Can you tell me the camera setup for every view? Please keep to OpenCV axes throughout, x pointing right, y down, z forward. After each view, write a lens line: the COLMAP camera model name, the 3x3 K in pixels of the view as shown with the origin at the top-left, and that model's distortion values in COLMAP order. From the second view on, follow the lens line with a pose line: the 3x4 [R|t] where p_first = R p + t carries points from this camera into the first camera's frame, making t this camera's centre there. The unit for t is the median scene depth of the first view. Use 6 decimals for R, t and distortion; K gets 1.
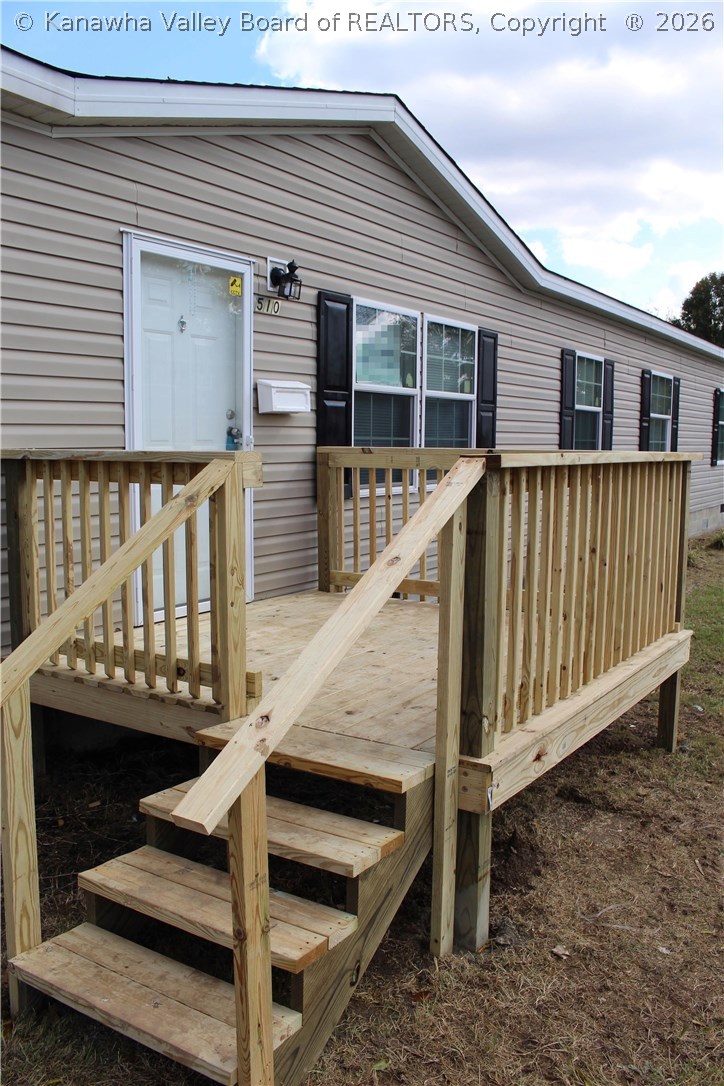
lens RADIAL K [[918.6, 0, 367.0], [0, 918.6, 567.8], [0, 0, 1]] dist [-0.124990, 0.118281]
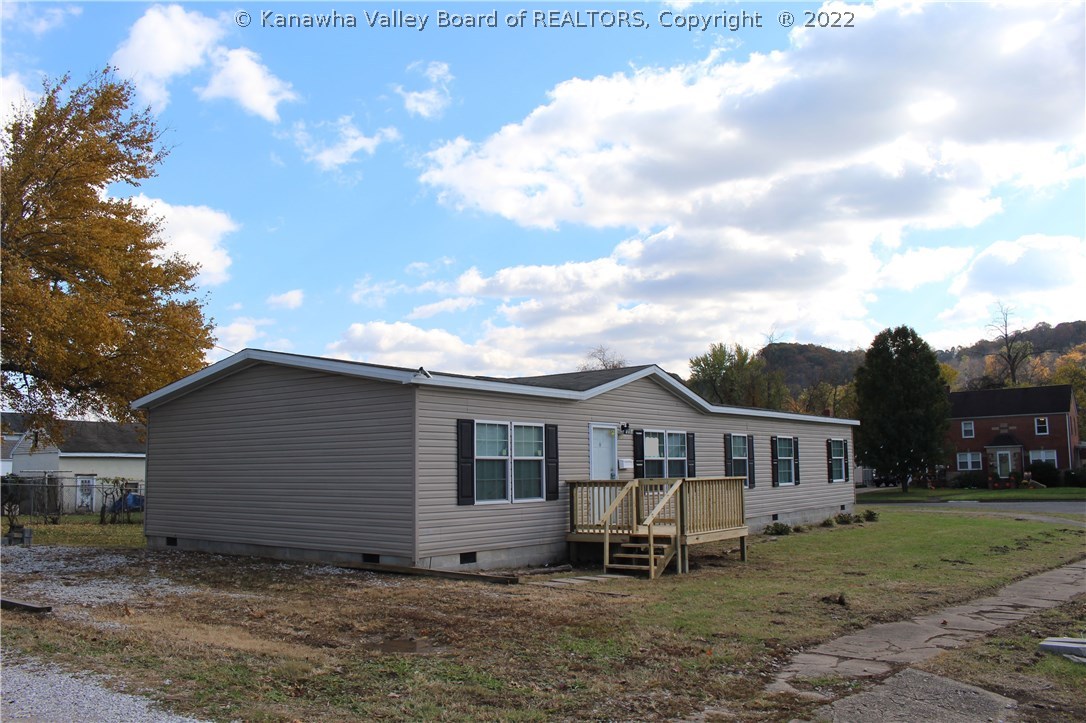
lens RADIAL K [[918.6, 0, 543.0], [0, 918.6, 361.5], [0, 0, 1]] dist [-0.124990, 0.118281]
pose [[0.997941, -0.029107, -0.057160, -0.177833], [0.013472, 0.966349, -0.256883, 0.282980], [0.062713, 0.255584, 0.964751, -2.157165]]
